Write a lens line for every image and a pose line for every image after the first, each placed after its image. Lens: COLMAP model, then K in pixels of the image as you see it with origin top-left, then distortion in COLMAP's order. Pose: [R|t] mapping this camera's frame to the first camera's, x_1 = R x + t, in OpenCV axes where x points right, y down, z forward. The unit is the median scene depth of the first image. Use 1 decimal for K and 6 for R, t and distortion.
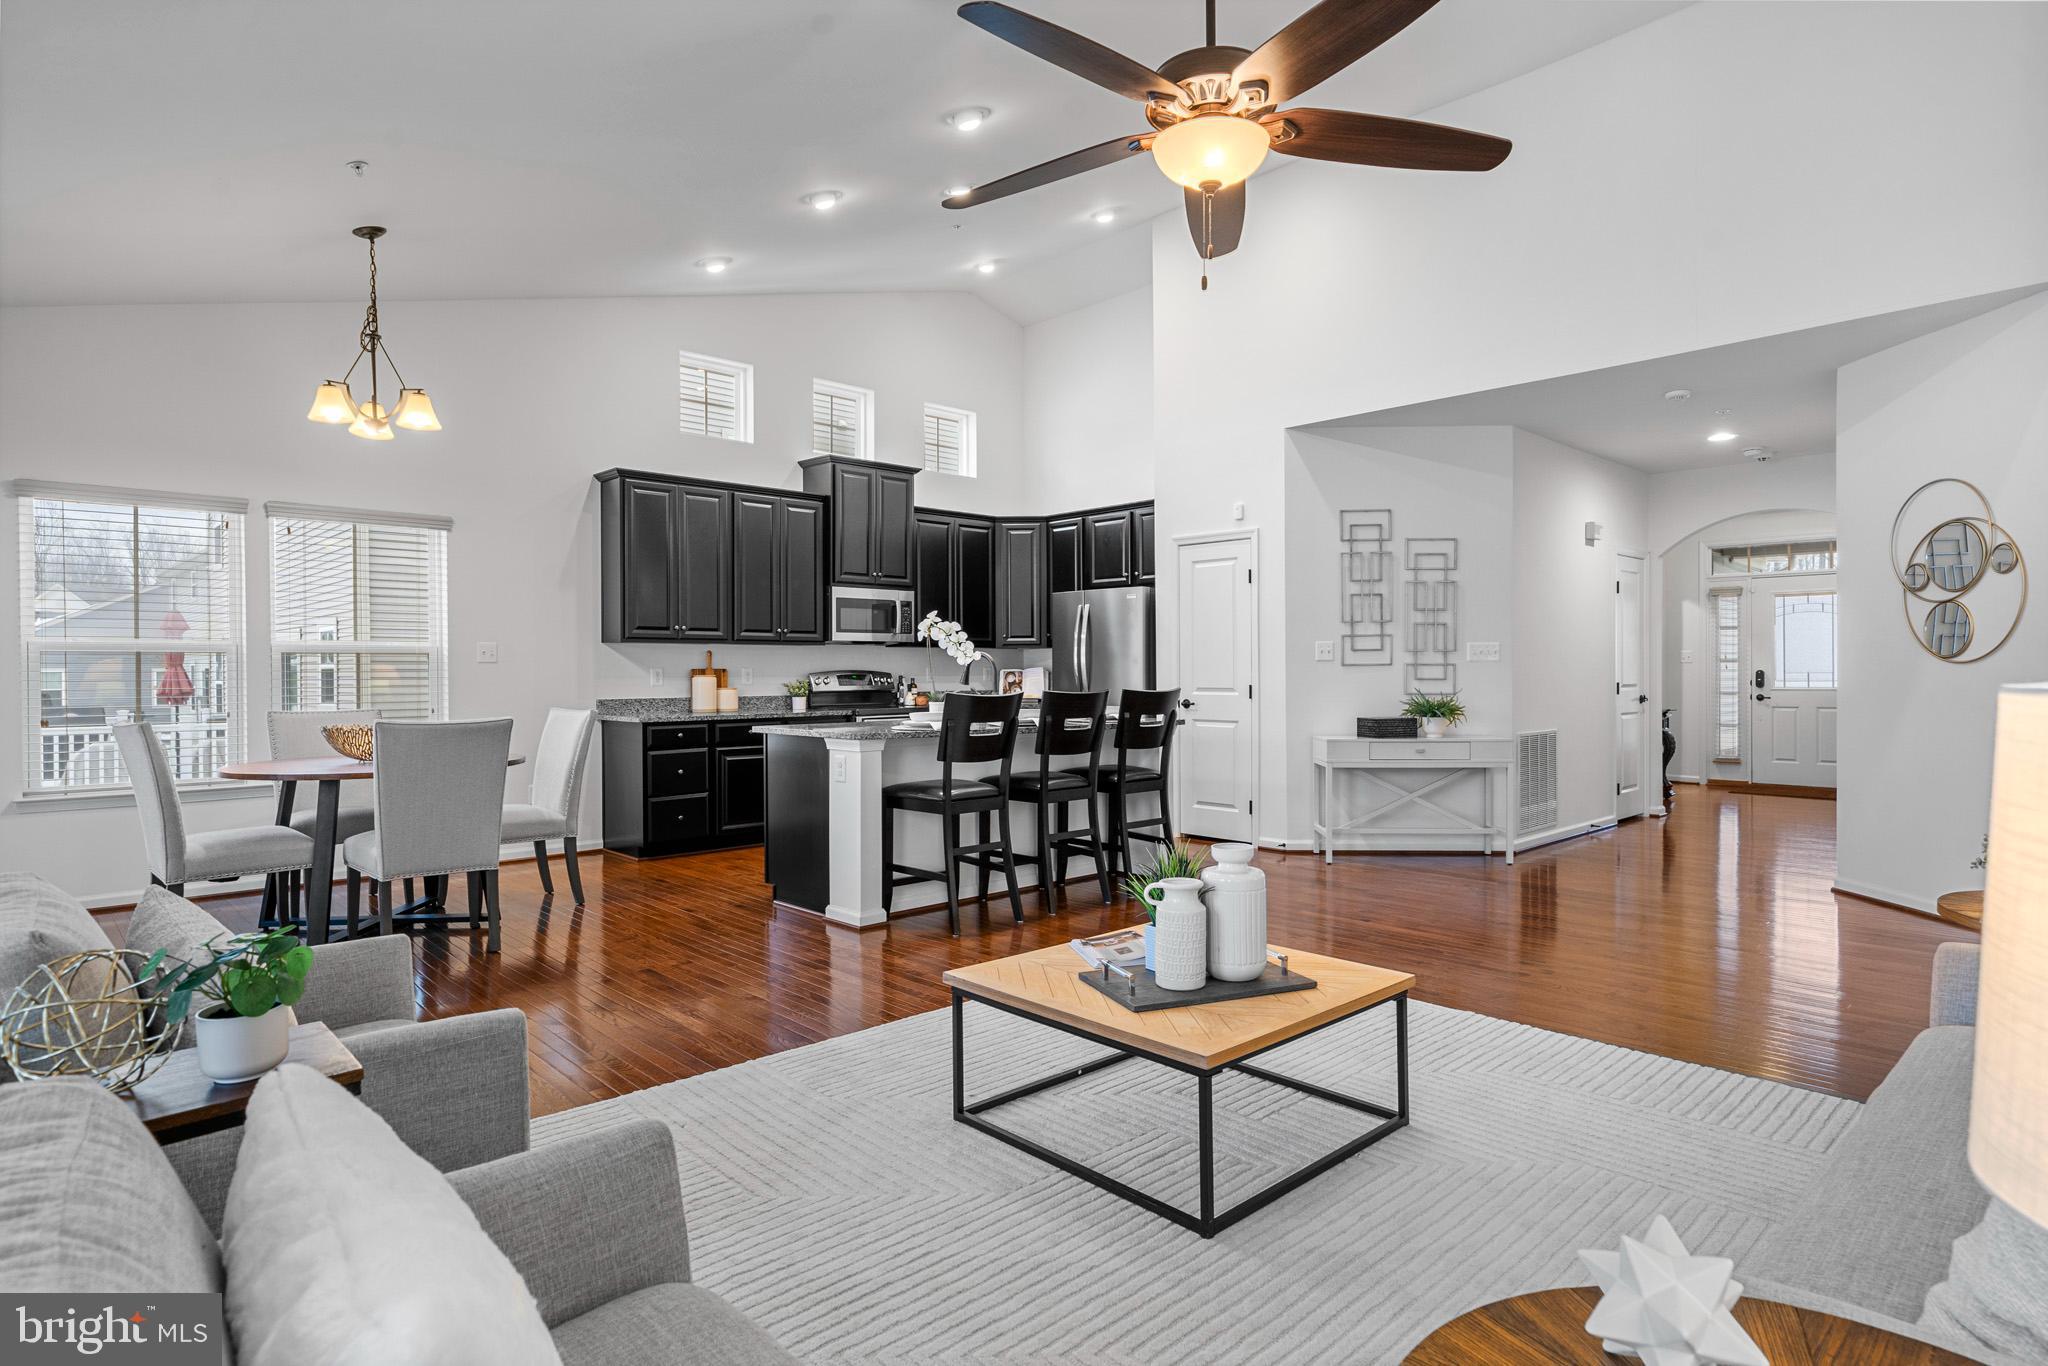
lens RADIAL K [[1109.1, 0, 1024.0], [0, 1109.1, 683.0], [0, 0, 1]] dist [-0.001018, -0.000229]
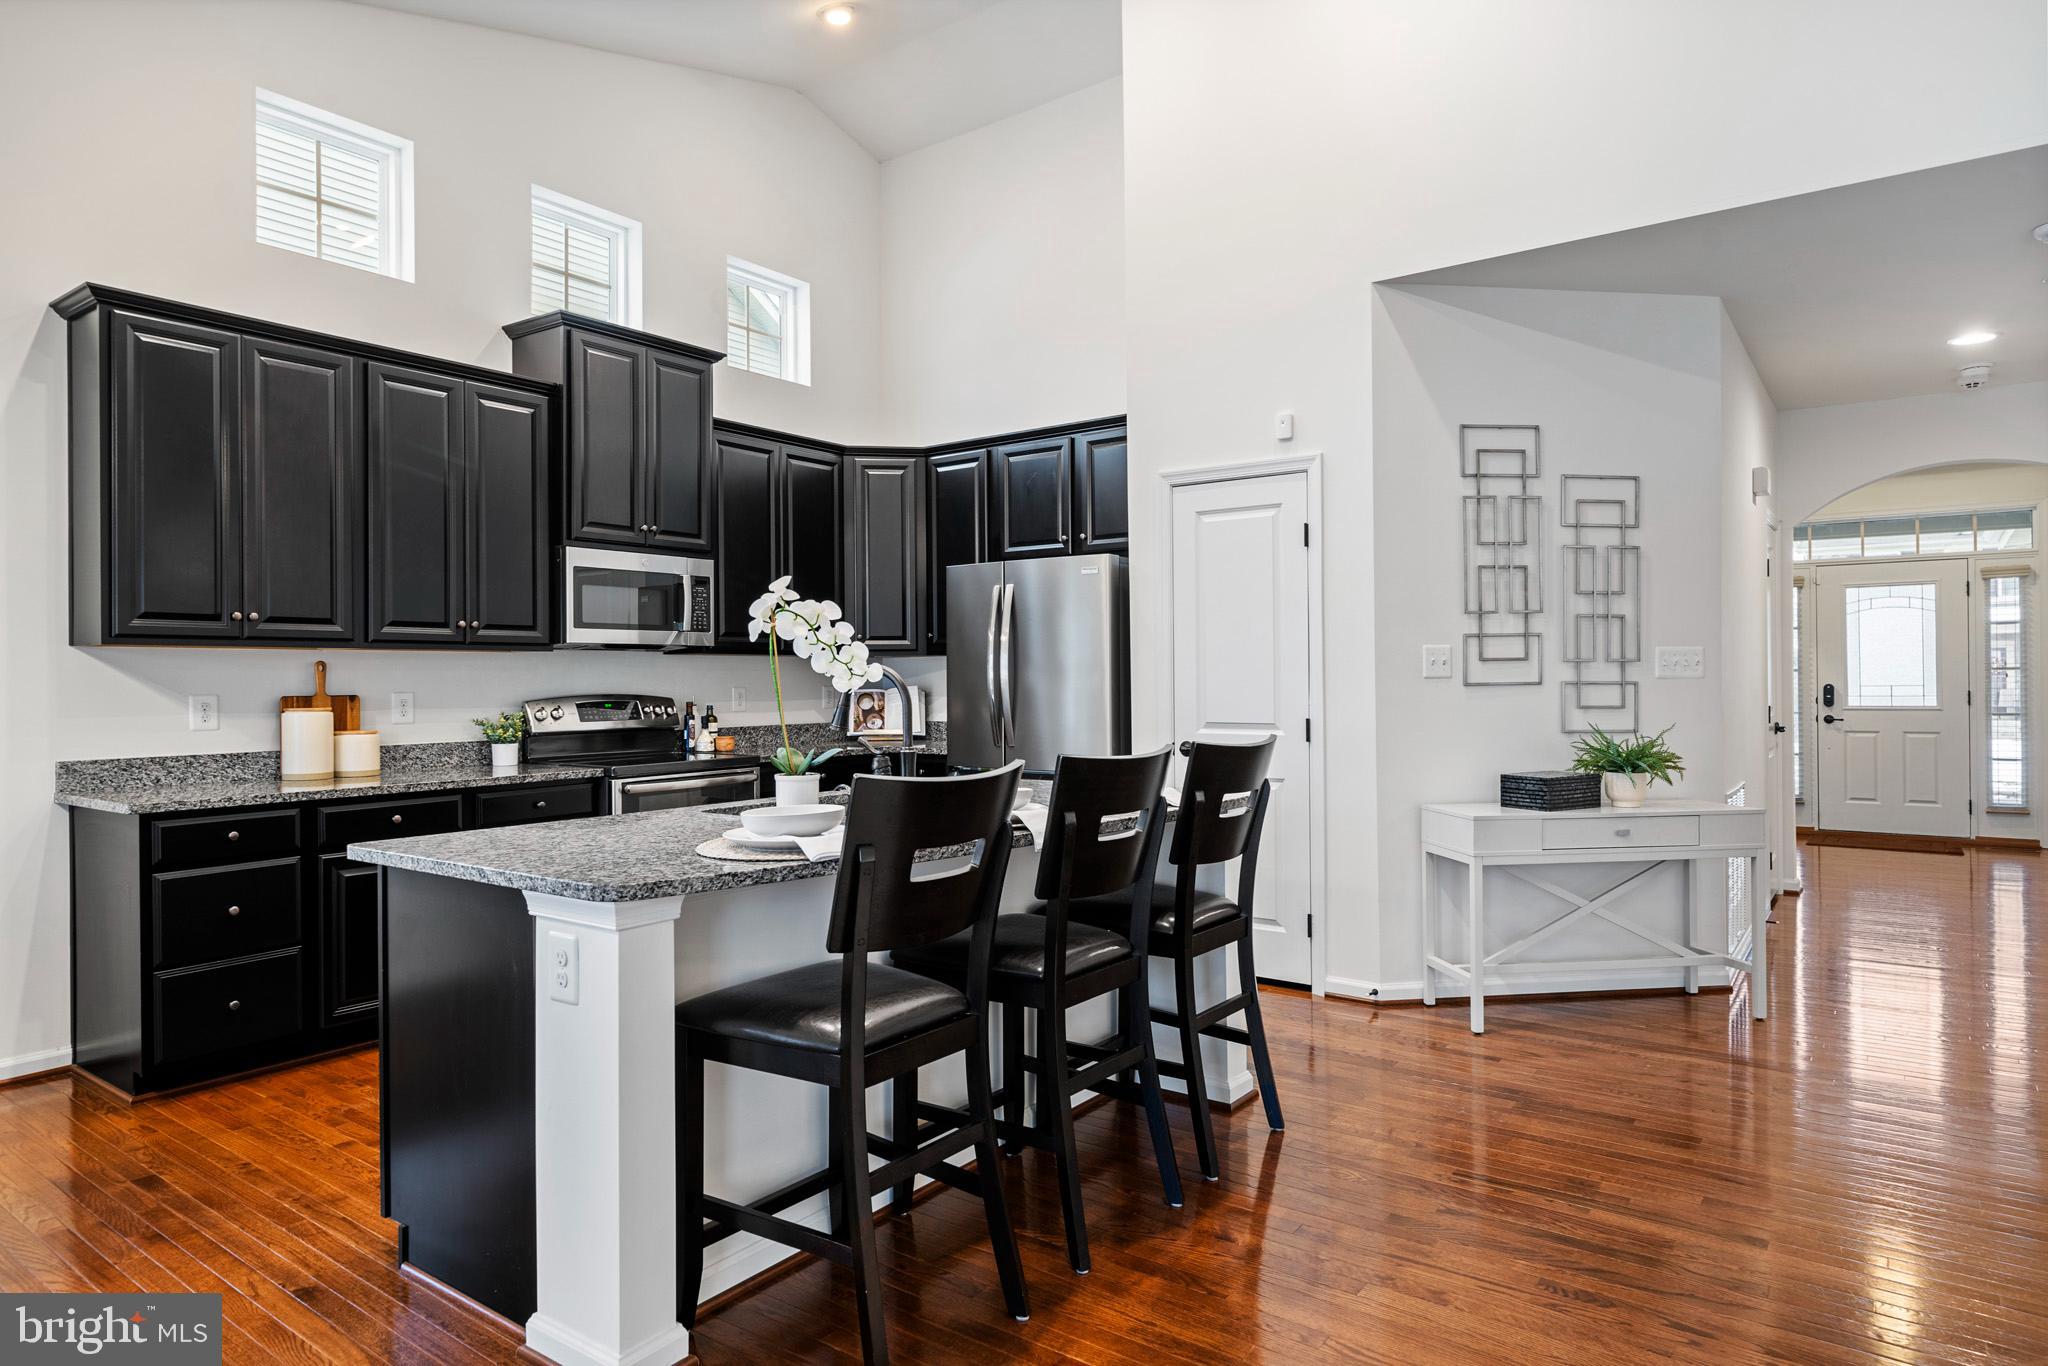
lens RADIAL K [[1198.7, 0, 1028.2], [0, 1198.7, 678.7], [0, 0, 1]] dist [-0.002817, 0.000009]
pose [[0.983460, -0.003632, 0.181087, -0.058068], [0.005743, 0.999921, -0.011136, -0.013148], [-0.181032, 0.011992, 0.983404, 0.397469]]
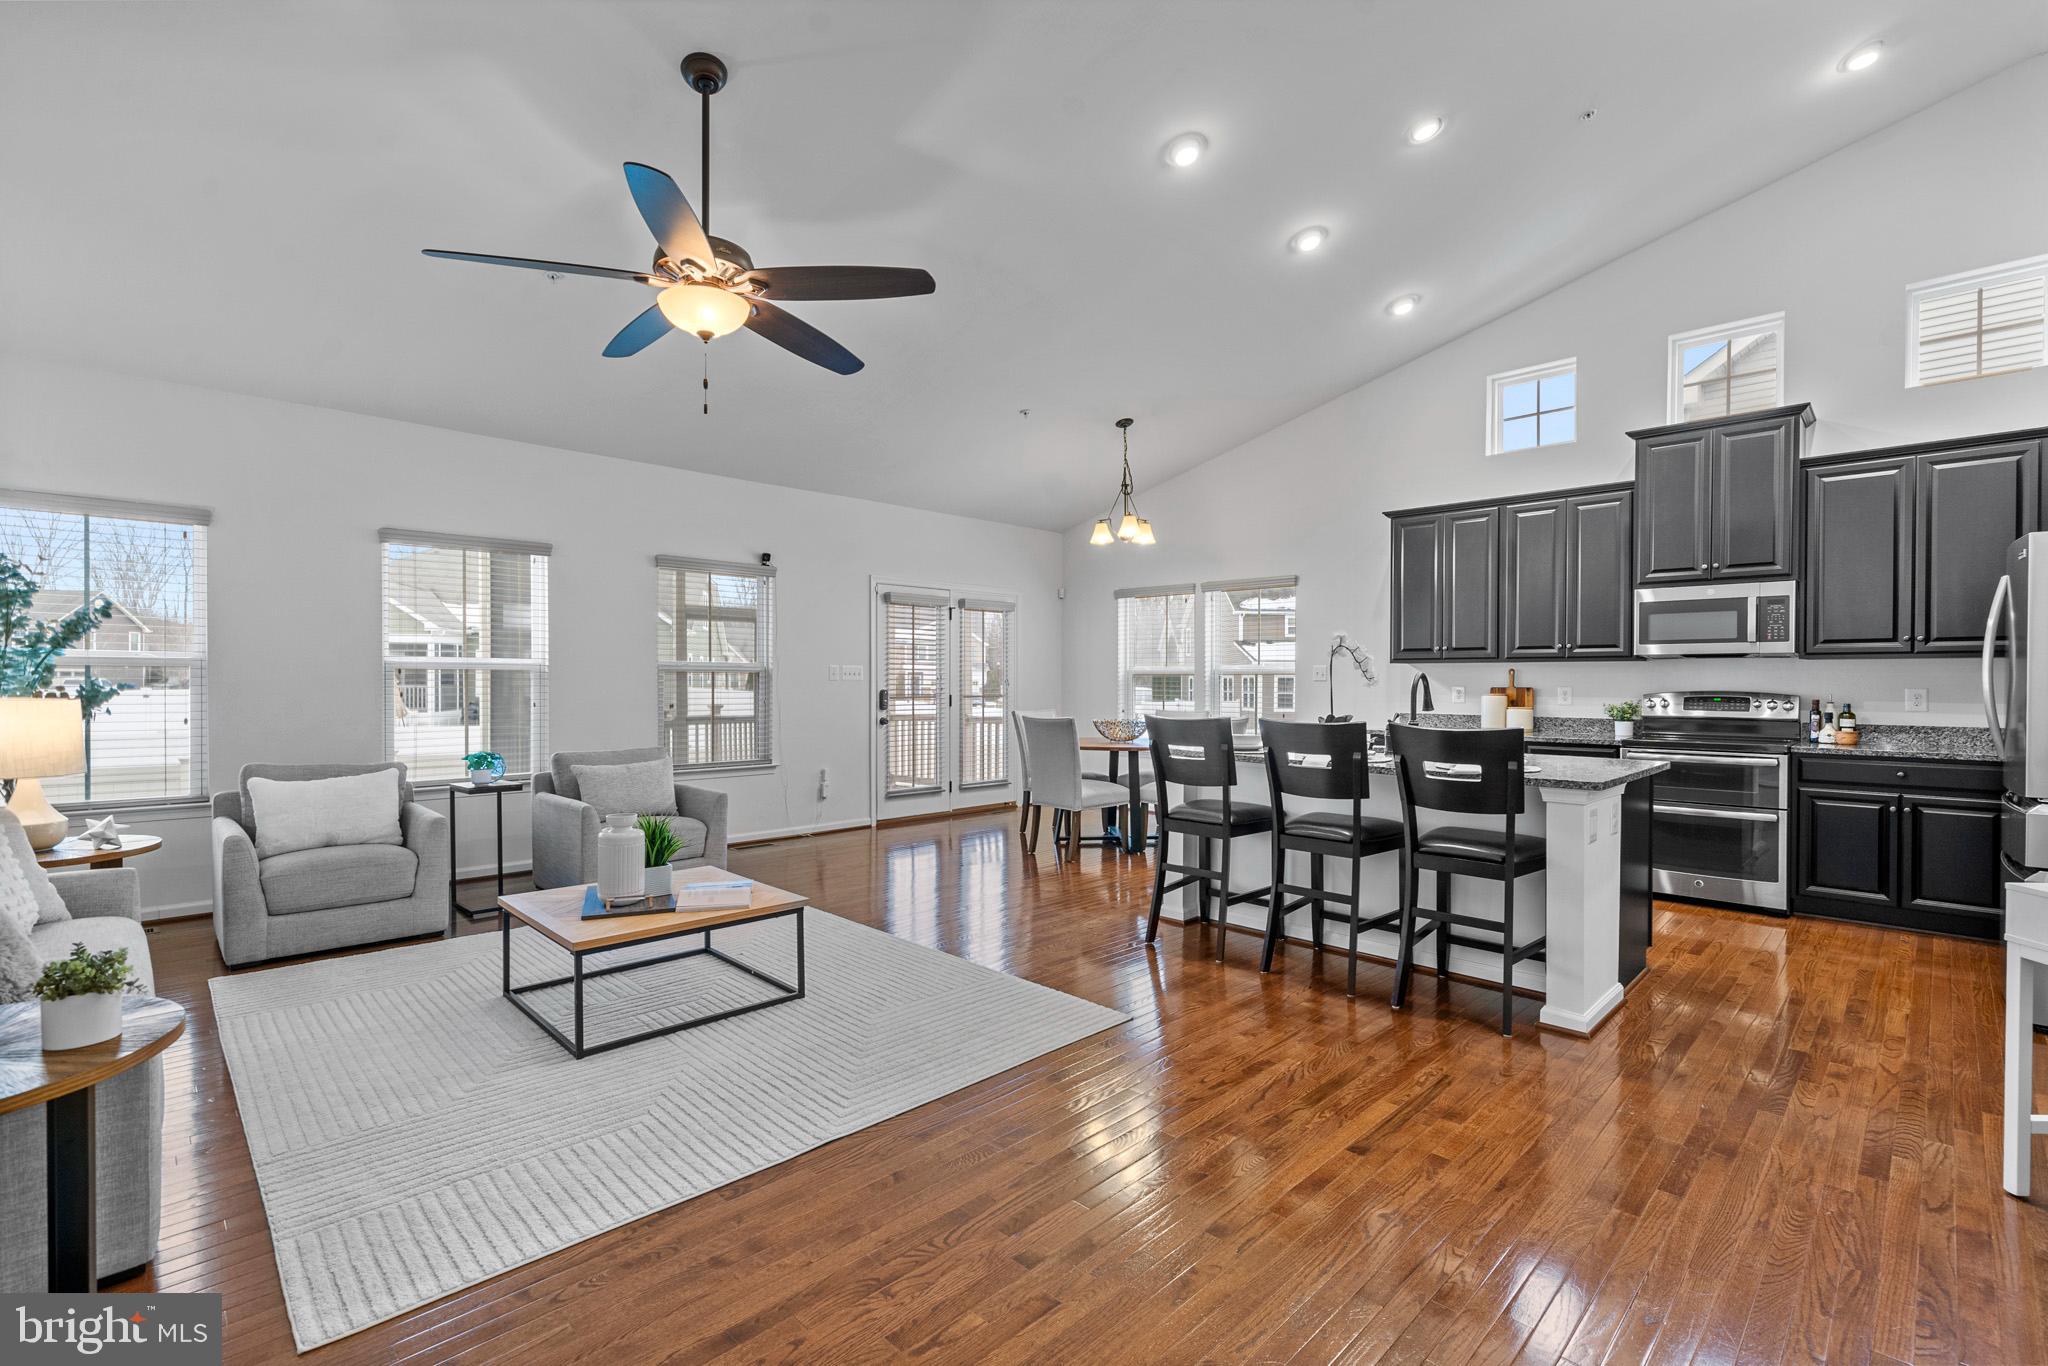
lens RADIAL K [[908.9, 0, 1026.5], [0, 908.9, 687.4], [0, 0, 1]] dist [-0.000988, 0.000035]
pose [[0.021803, 0.009328, -0.999719, 0.542736], [-0.013472, 0.999868, 0.009035, -0.015411], [0.999672, 0.013271, 0.021925, 0.583805]]
